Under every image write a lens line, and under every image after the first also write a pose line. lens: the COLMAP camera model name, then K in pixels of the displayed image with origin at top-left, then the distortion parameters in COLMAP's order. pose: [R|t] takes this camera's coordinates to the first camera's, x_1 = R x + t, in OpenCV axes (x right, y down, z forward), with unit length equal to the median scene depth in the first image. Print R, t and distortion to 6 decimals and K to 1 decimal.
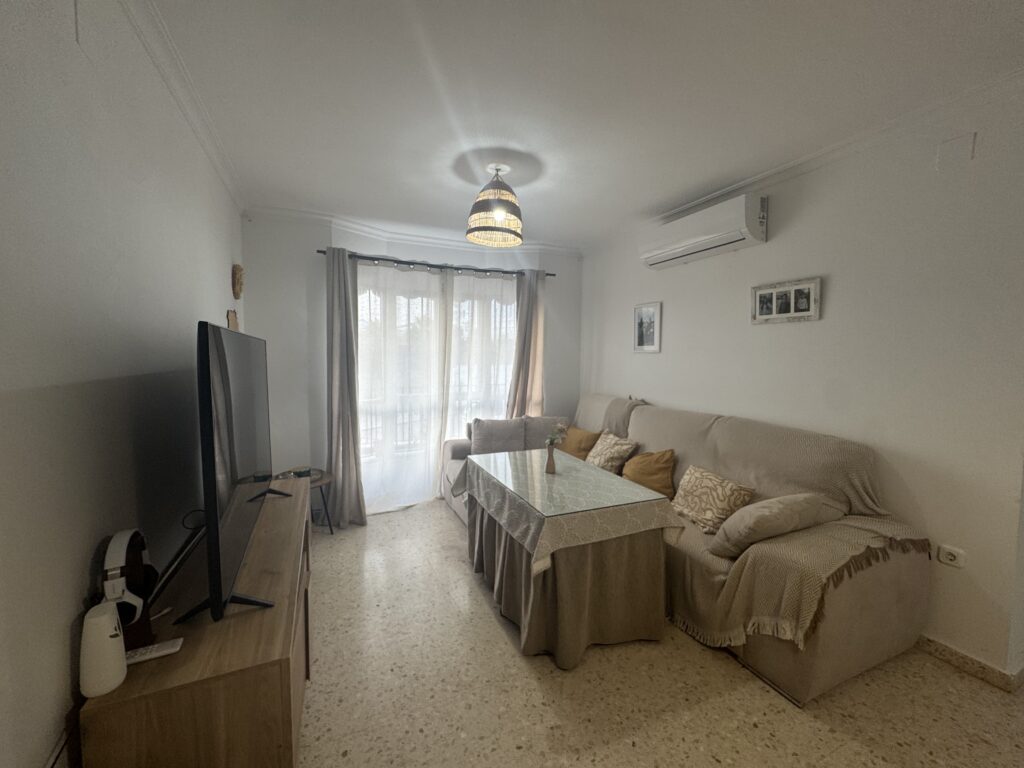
lens RADIAL K [[408.3, 0, 514.3], [0, 408.3, 382.3], [0, 0, 1]] dist [0.000448, 0.000413]
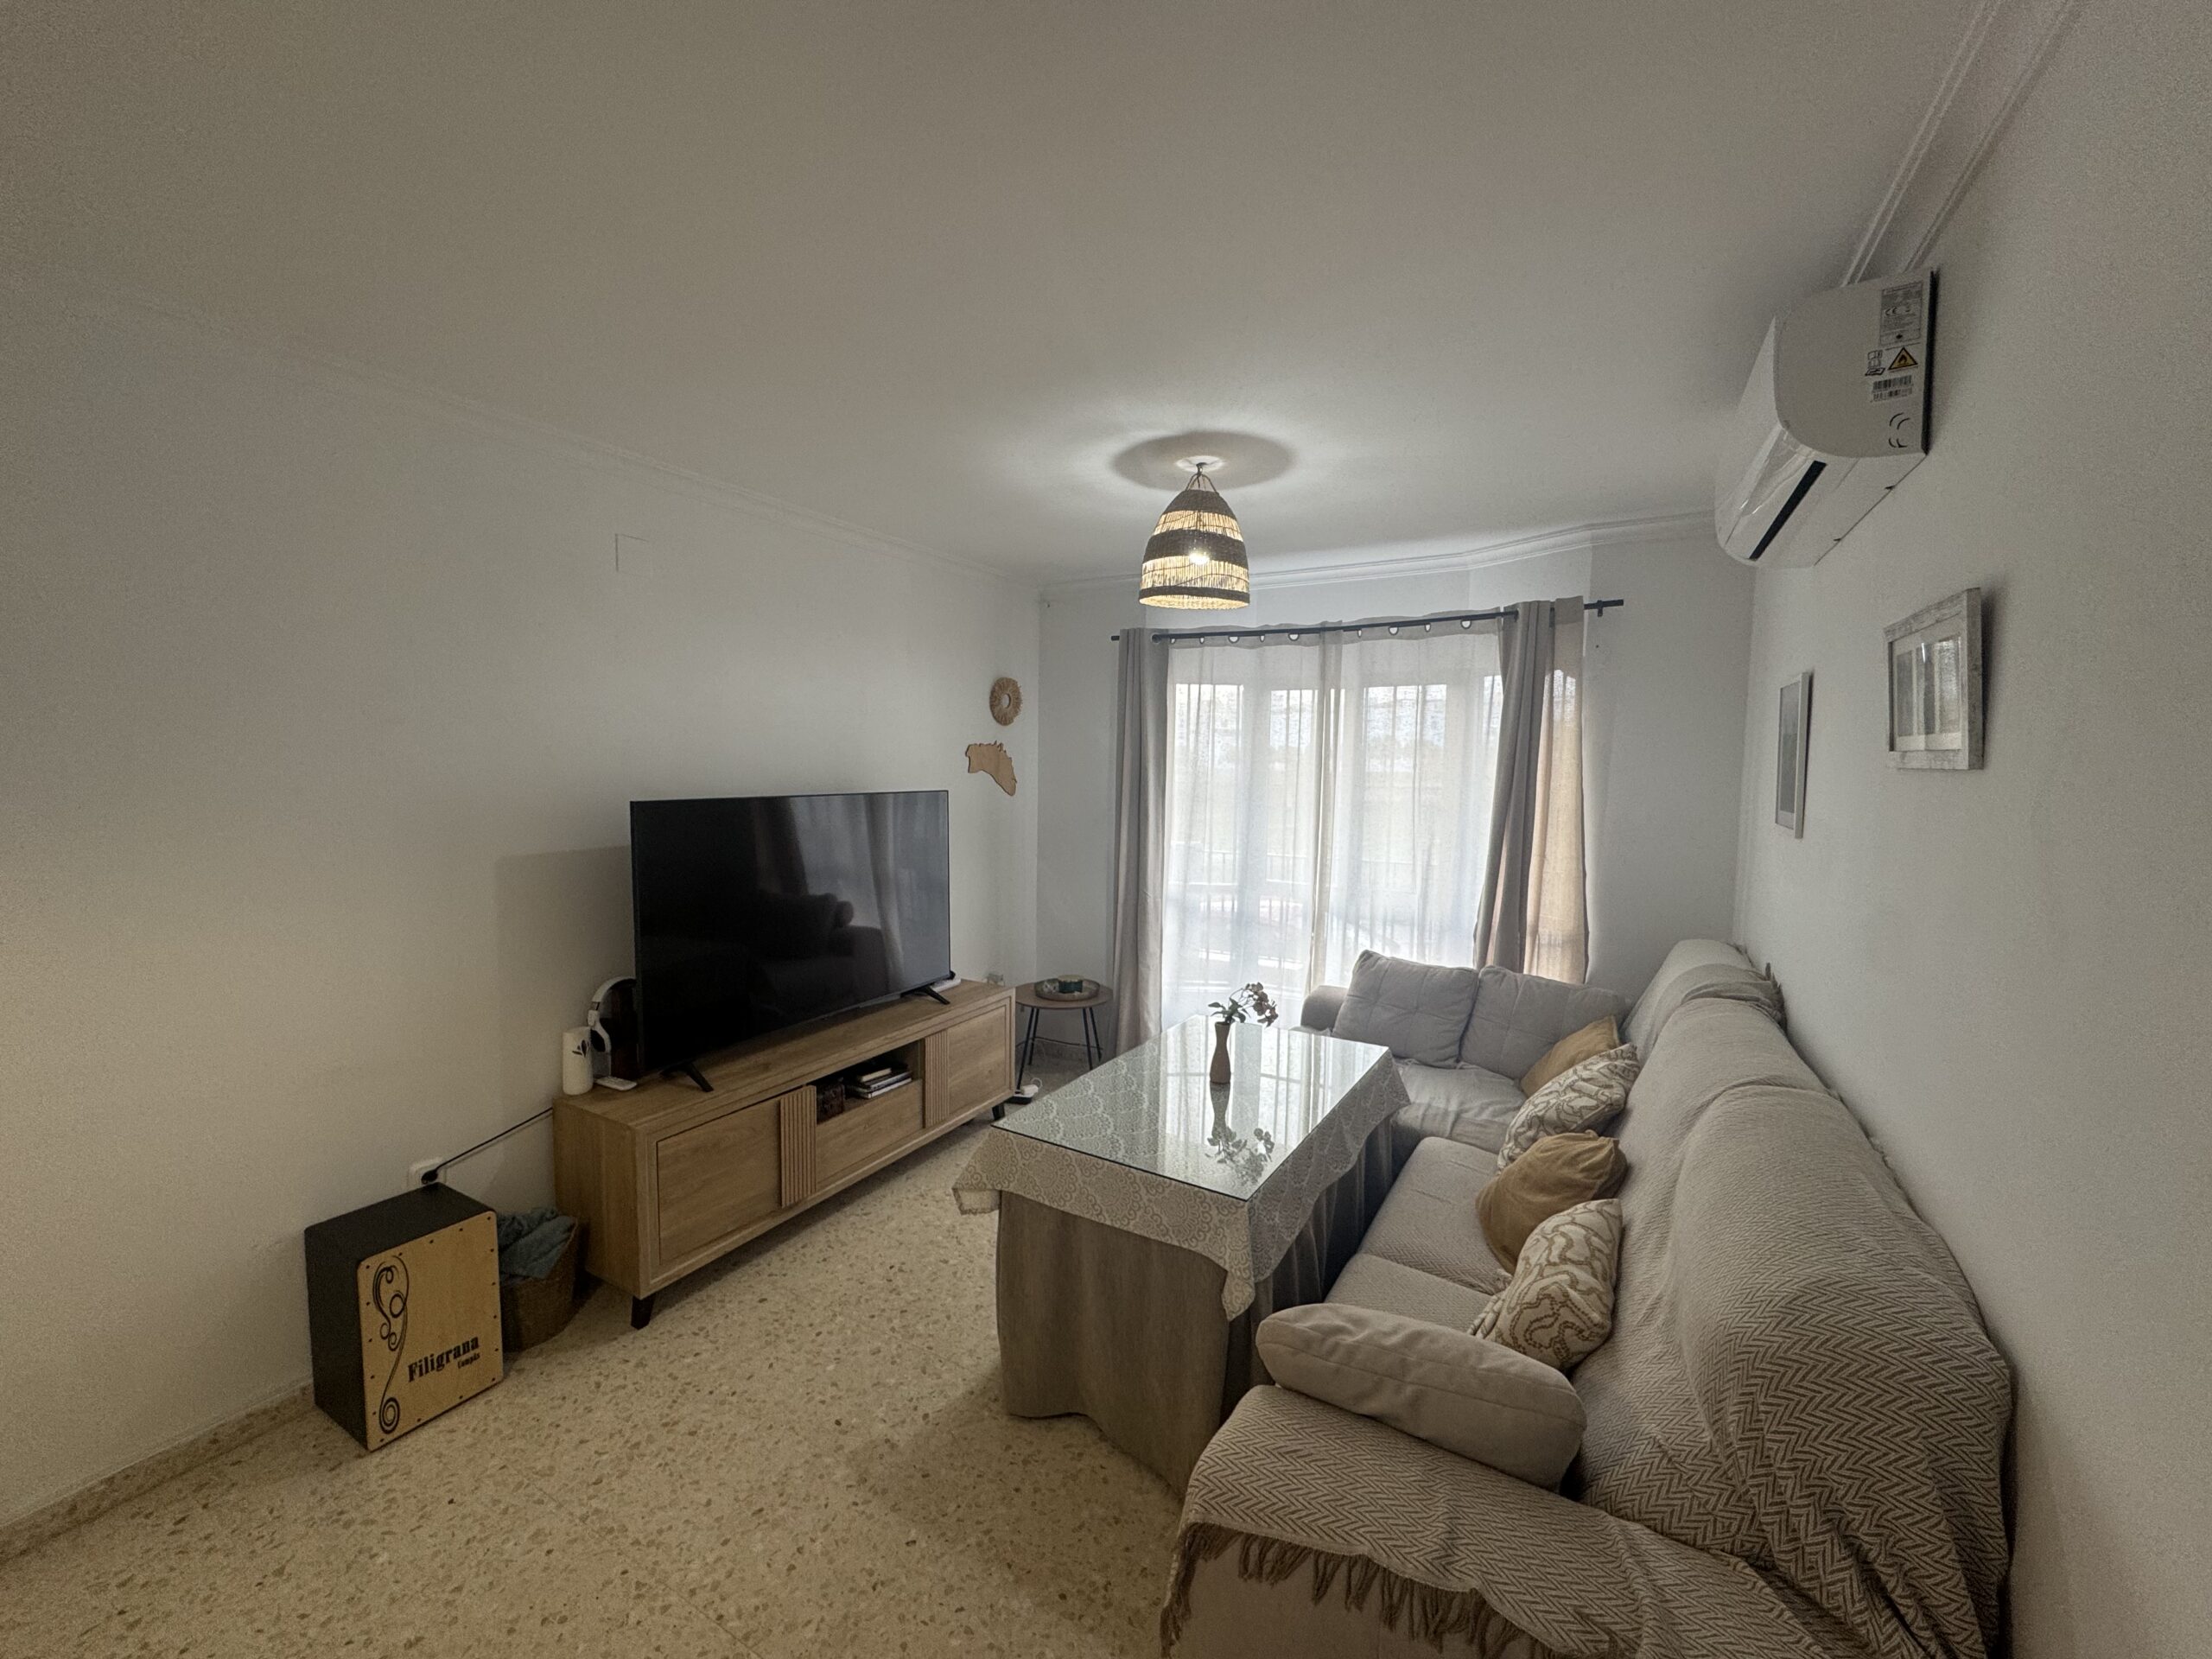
lens RADIAL K [[882.1, 0, 1107.1], [0, 882.1, 827.2], [0, 0, 1]] dist [0.000448, 0.000413]
pose [[0.579315, 0.062767, -0.812683, 0.708865], [-0.059485, 0.997628, 0.034648, -0.087763], [0.812930, 0.028270, 0.581675, 0.242705]]
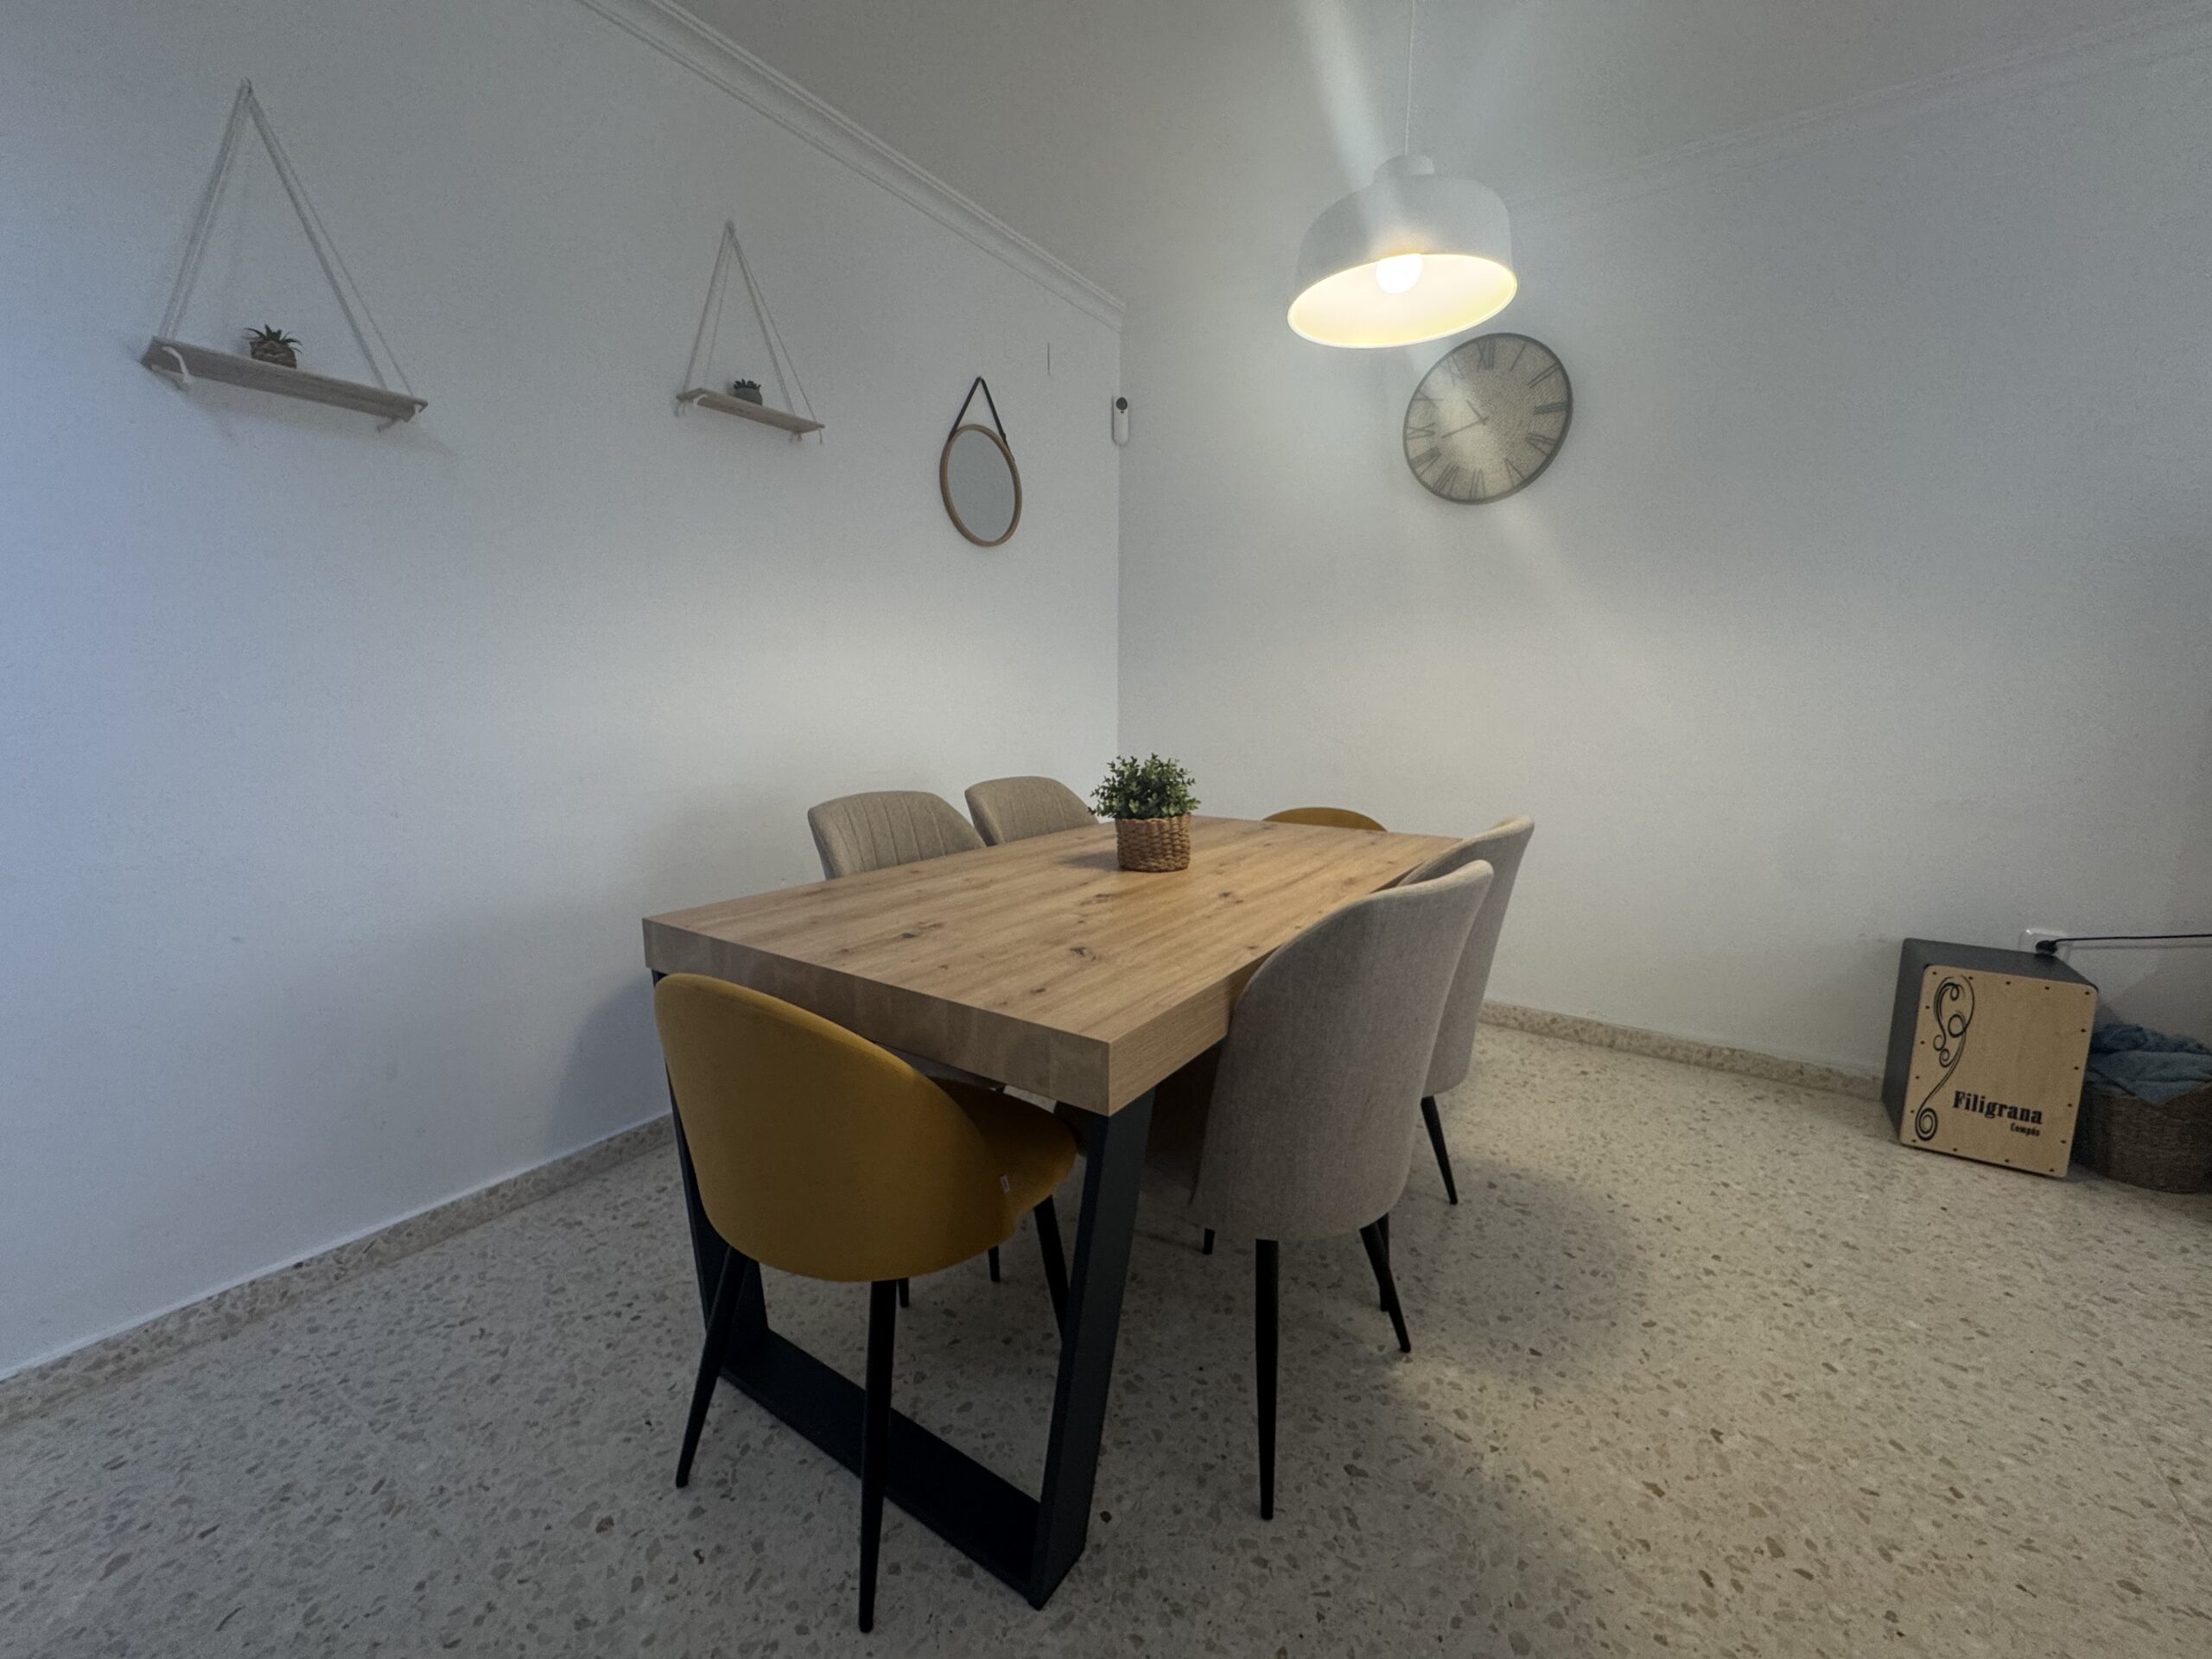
lens RADIAL K [[882.1, 0, 1105.1], [0, 882.1, 833.7], [0, 0, 1]] dist [0.000448, 0.000413]
pose [[-0.855503, 0.074403, -0.512425, 0.776856], [-0.039504, 0.977360, 0.207864, 0.090801], [0.516289, 0.198072, -0.833194, 0.422547]]
